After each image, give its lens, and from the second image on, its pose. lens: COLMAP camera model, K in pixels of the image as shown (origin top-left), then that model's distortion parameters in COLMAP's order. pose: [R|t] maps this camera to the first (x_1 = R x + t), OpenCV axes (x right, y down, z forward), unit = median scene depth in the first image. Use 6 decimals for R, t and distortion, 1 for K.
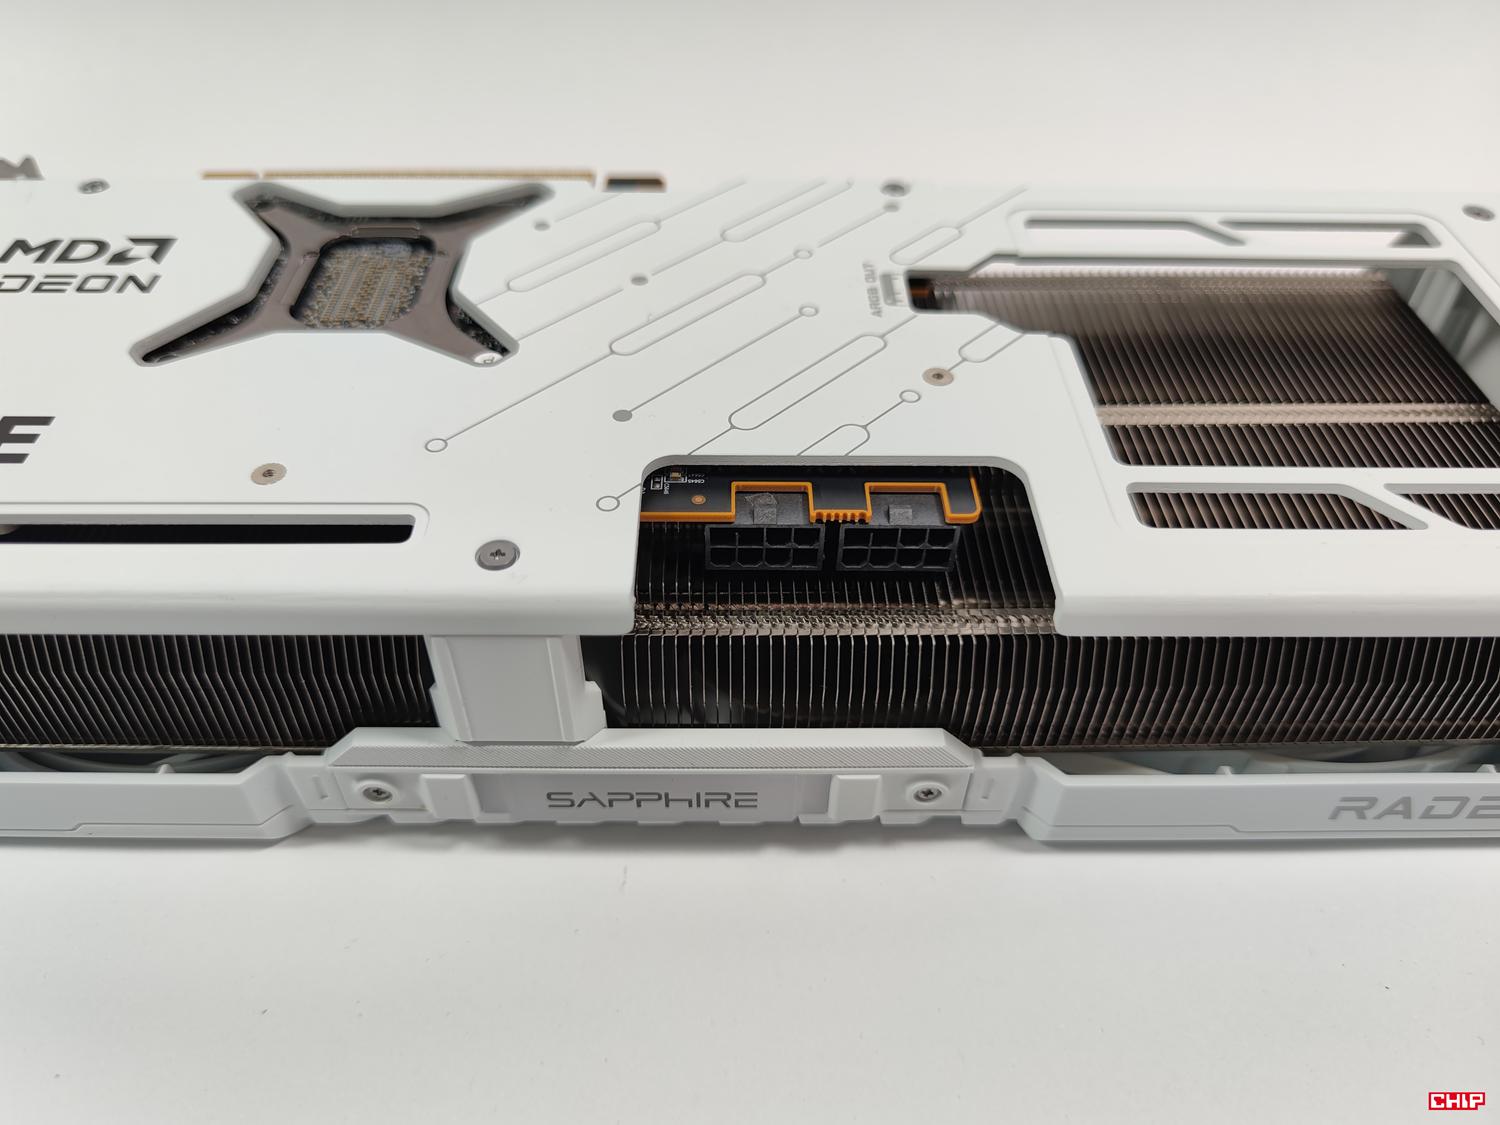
lens RADIAL K [[1149.2, 0, 750.0], [0, 1149.2, 562.5], [0, 0, 1]] dist [-0.009478, -0.067172]
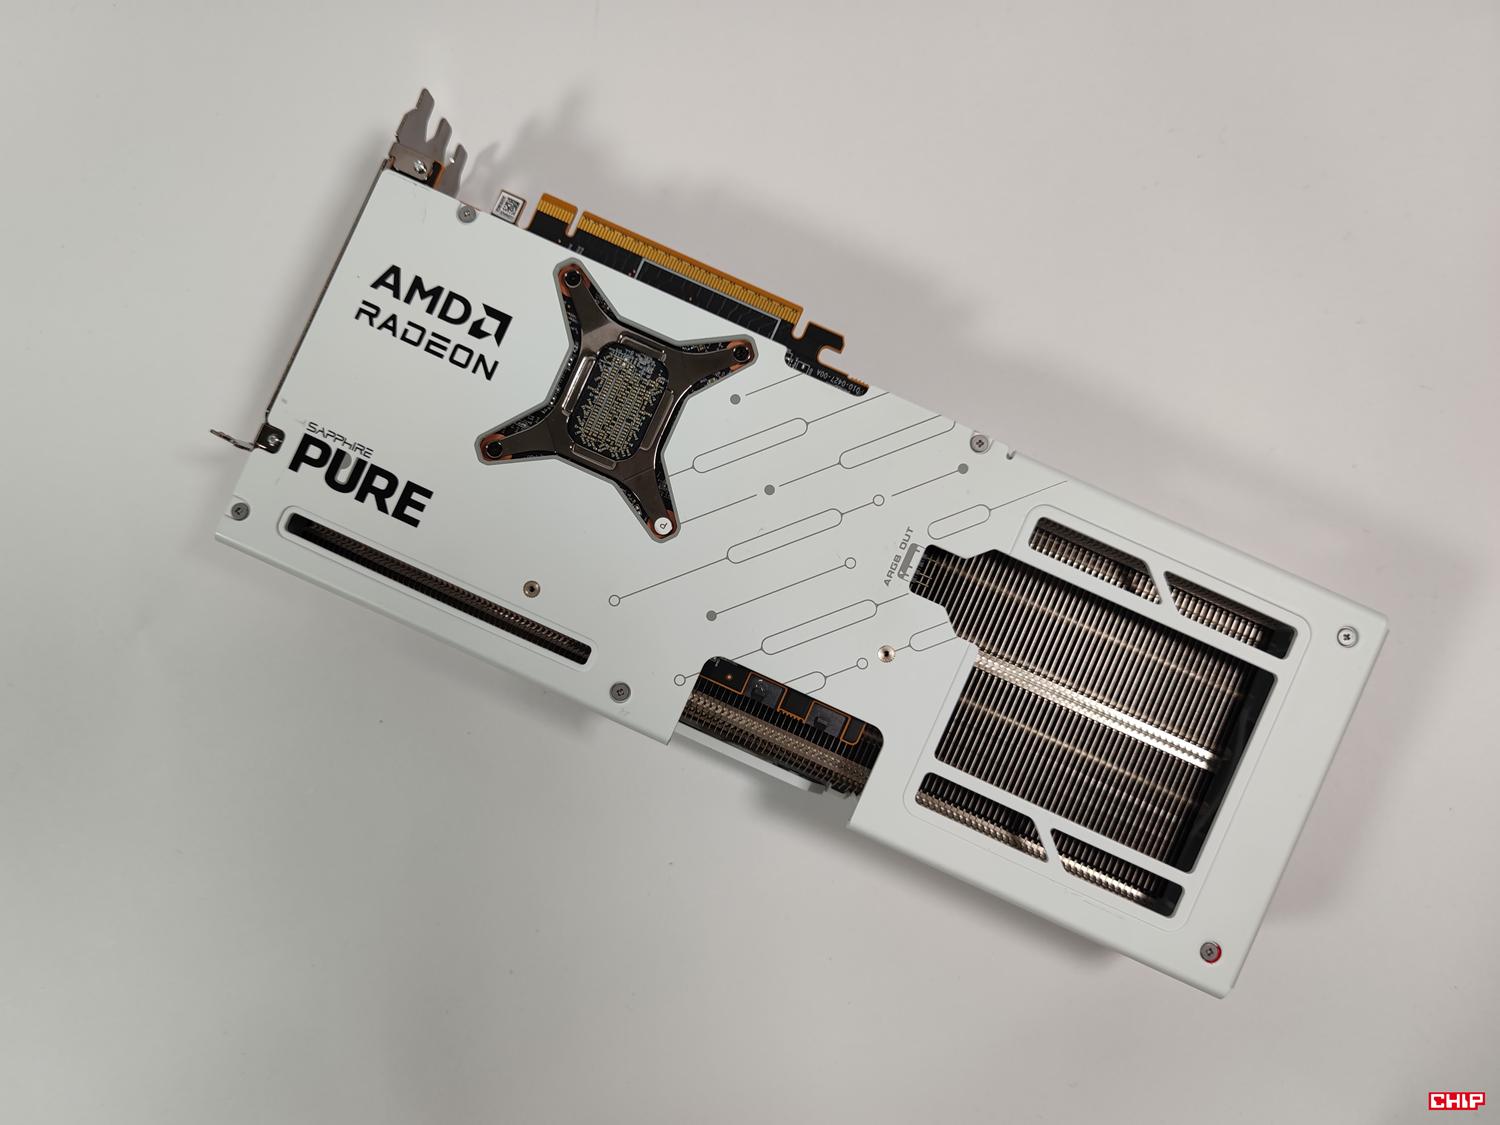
lens RADIAL K [[1149.2, 0, 750.0], [0, 1149.2, 562.5], [0, 0, 1]] dist [-0.009478, -0.067172]
pose [[0.906267, 0.421655, -0.029787, -0.030491], [-0.283083, 0.657744, 0.698023, -1.302948], [0.313917, -0.624163, 0.715456, -0.224942]]
